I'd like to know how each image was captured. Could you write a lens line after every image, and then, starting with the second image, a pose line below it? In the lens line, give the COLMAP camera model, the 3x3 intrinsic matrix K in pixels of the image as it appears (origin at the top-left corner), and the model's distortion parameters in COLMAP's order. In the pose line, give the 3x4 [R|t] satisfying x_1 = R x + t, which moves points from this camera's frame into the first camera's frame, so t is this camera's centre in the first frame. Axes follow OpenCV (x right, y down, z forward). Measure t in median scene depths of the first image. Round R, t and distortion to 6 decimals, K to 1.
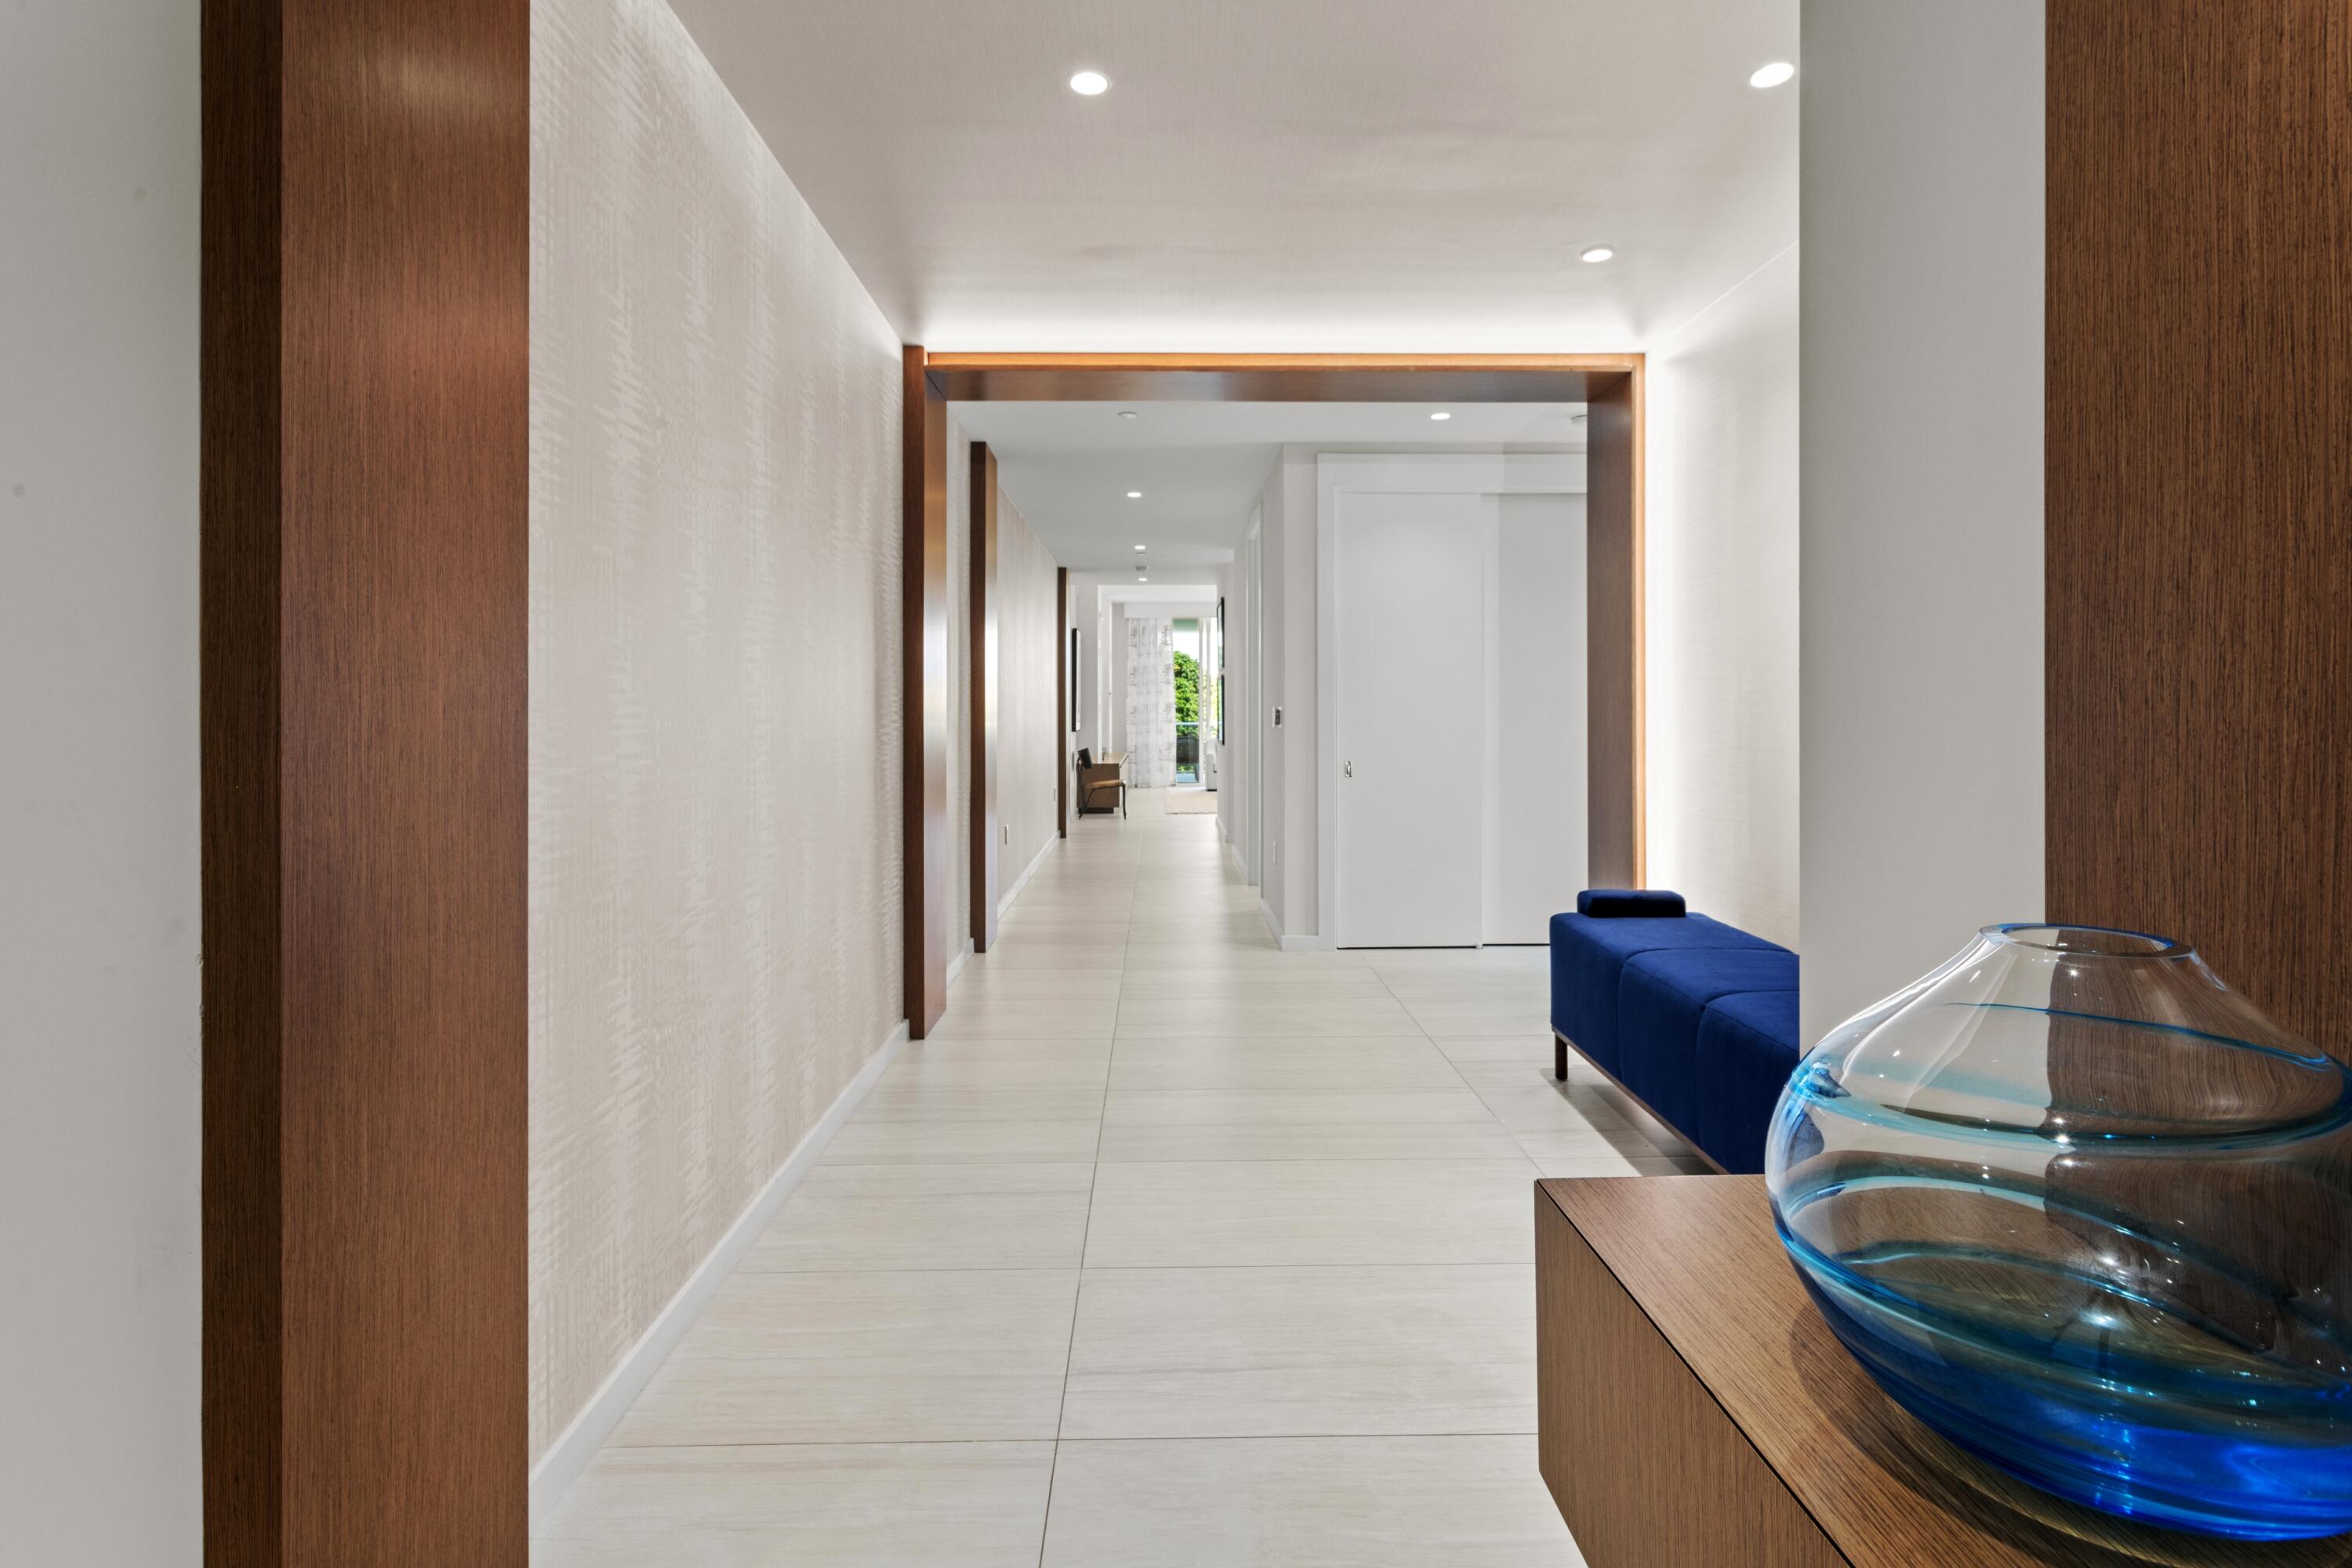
lens RADIAL K [[1128.2, 0, 1176.7], [0, 1128.2, 718.3], [0, 0, 1]] dist [-0.002324, 0.000246]
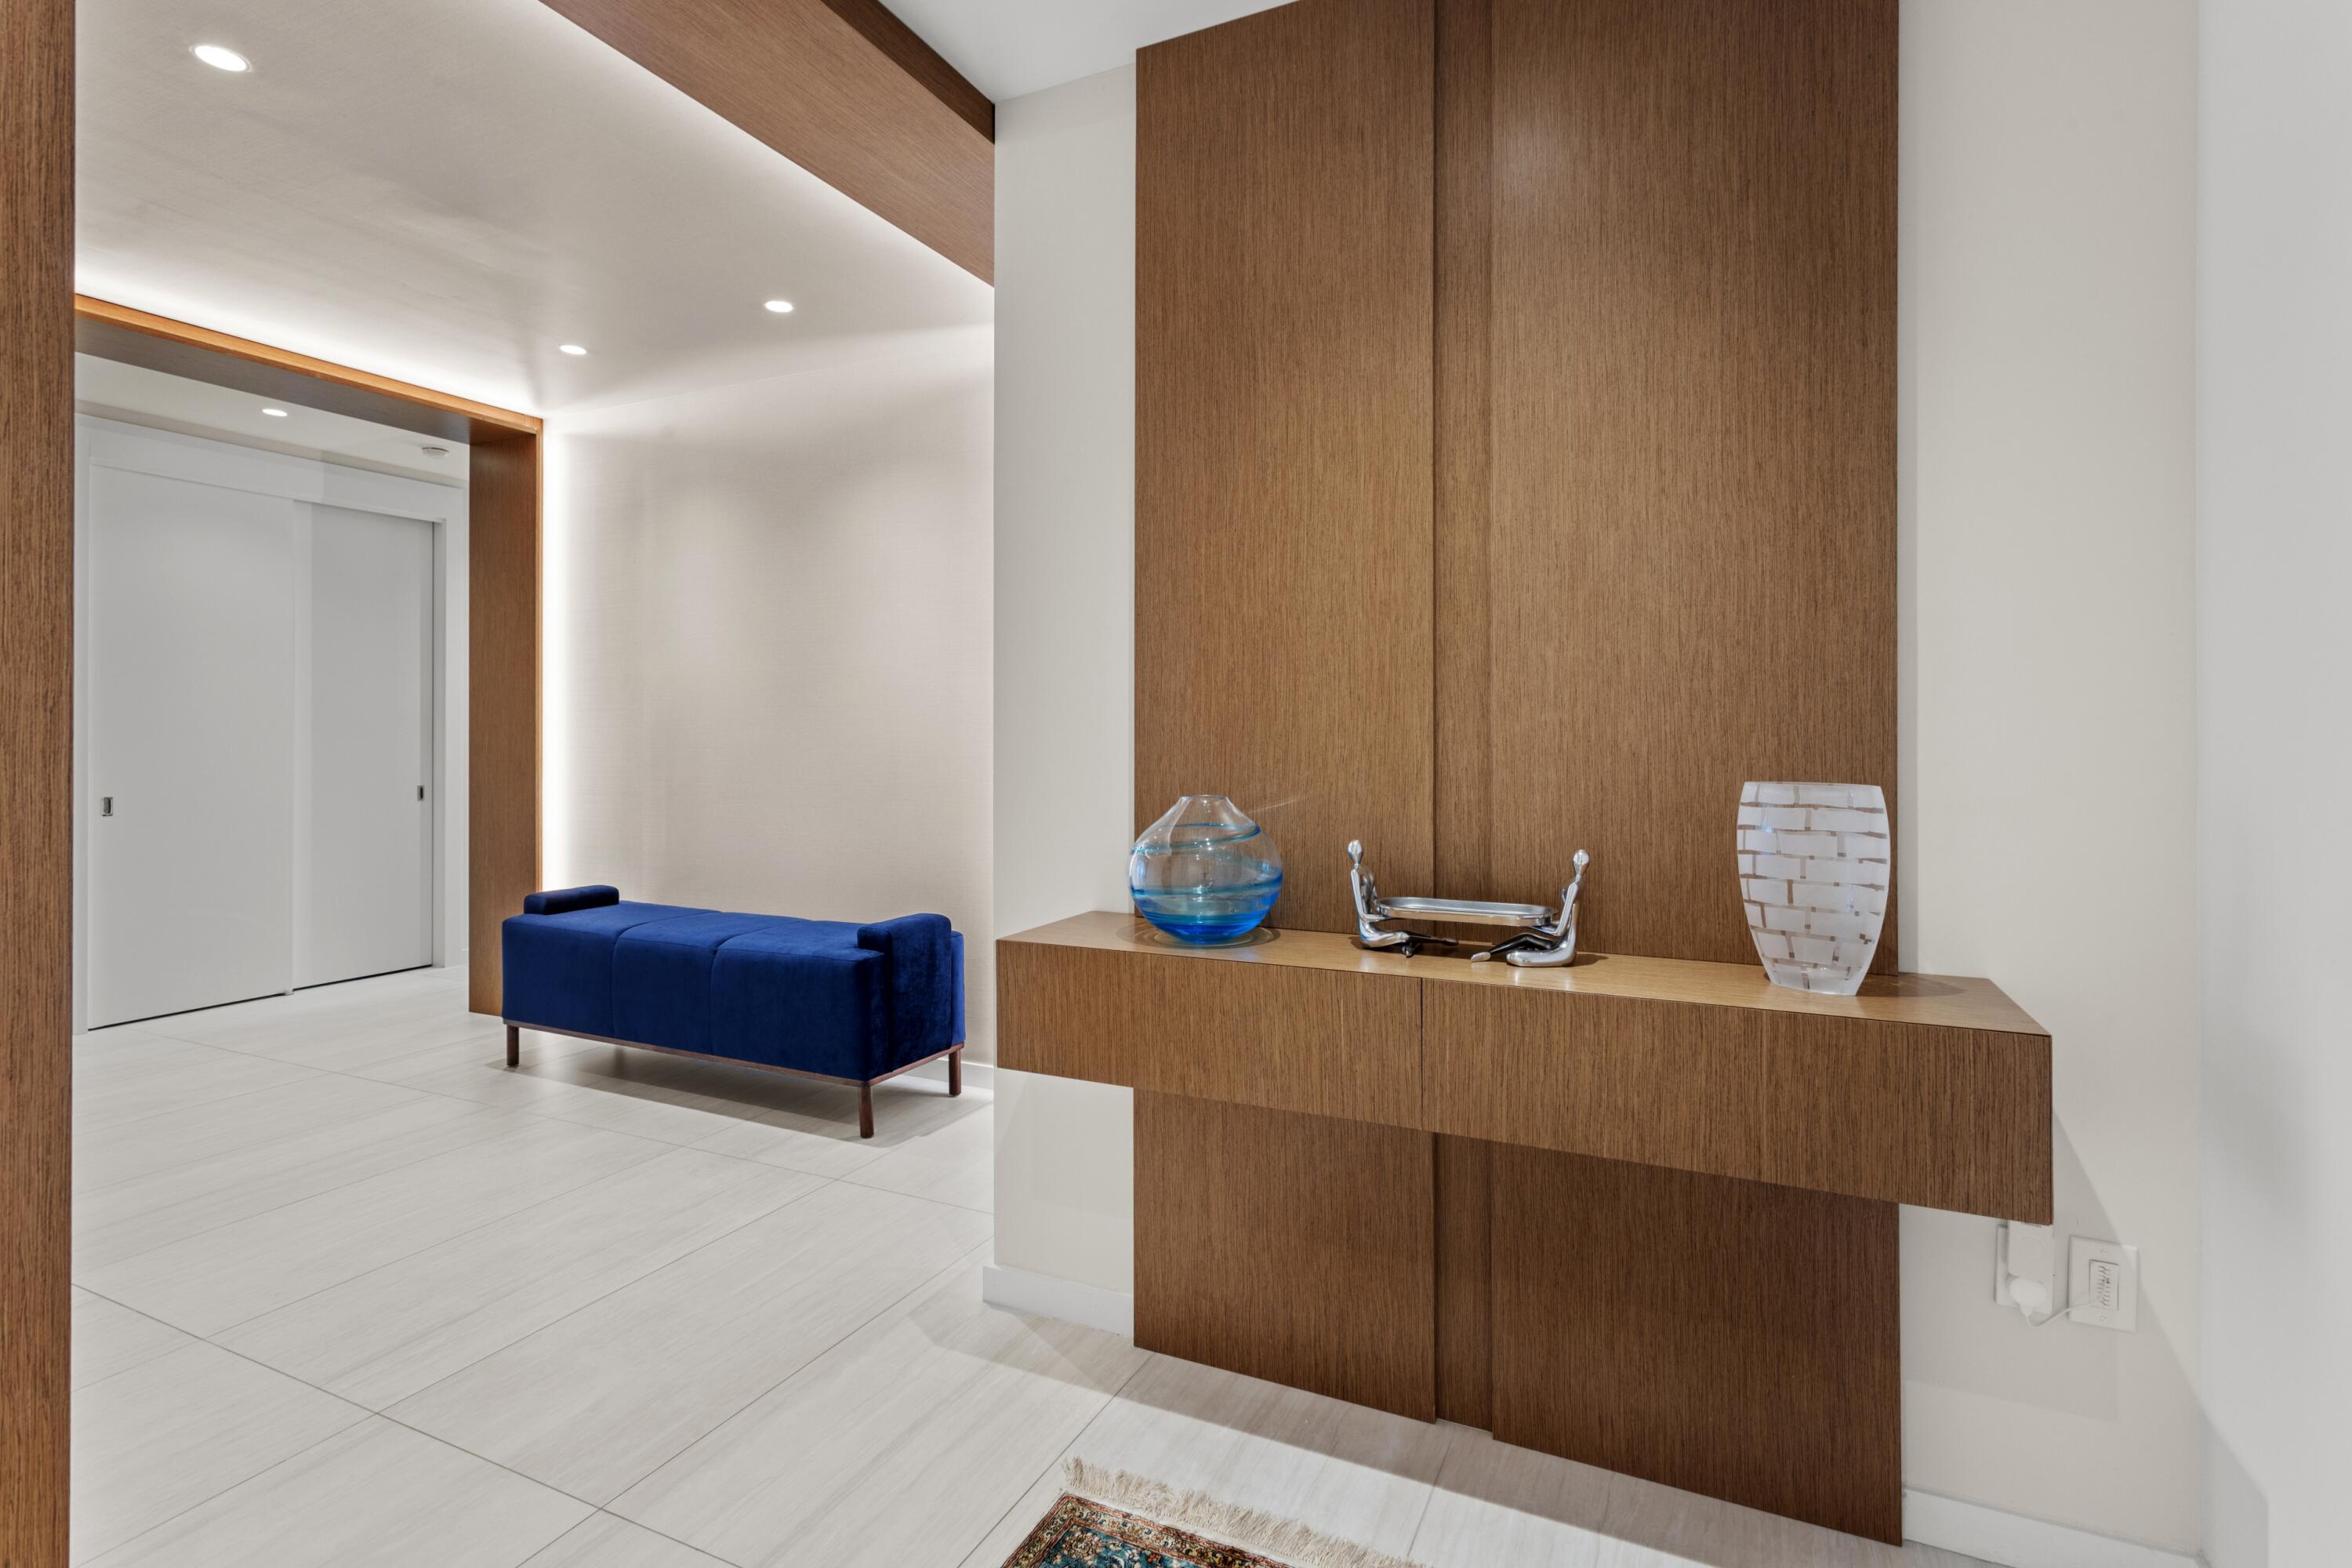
lens RADIAL K [[1119.0, 0, 1172.6], [0, 1119.0, 773.9], [0, 0, 1]] dist [0.001599, 0.000456]
pose [[0.443606, -0.027130, 0.895811, -0.367225], [0.004953, 0.999601, 0.027820, 0.003557], [-0.896208, -0.007904, 0.443563, -0.075904]]
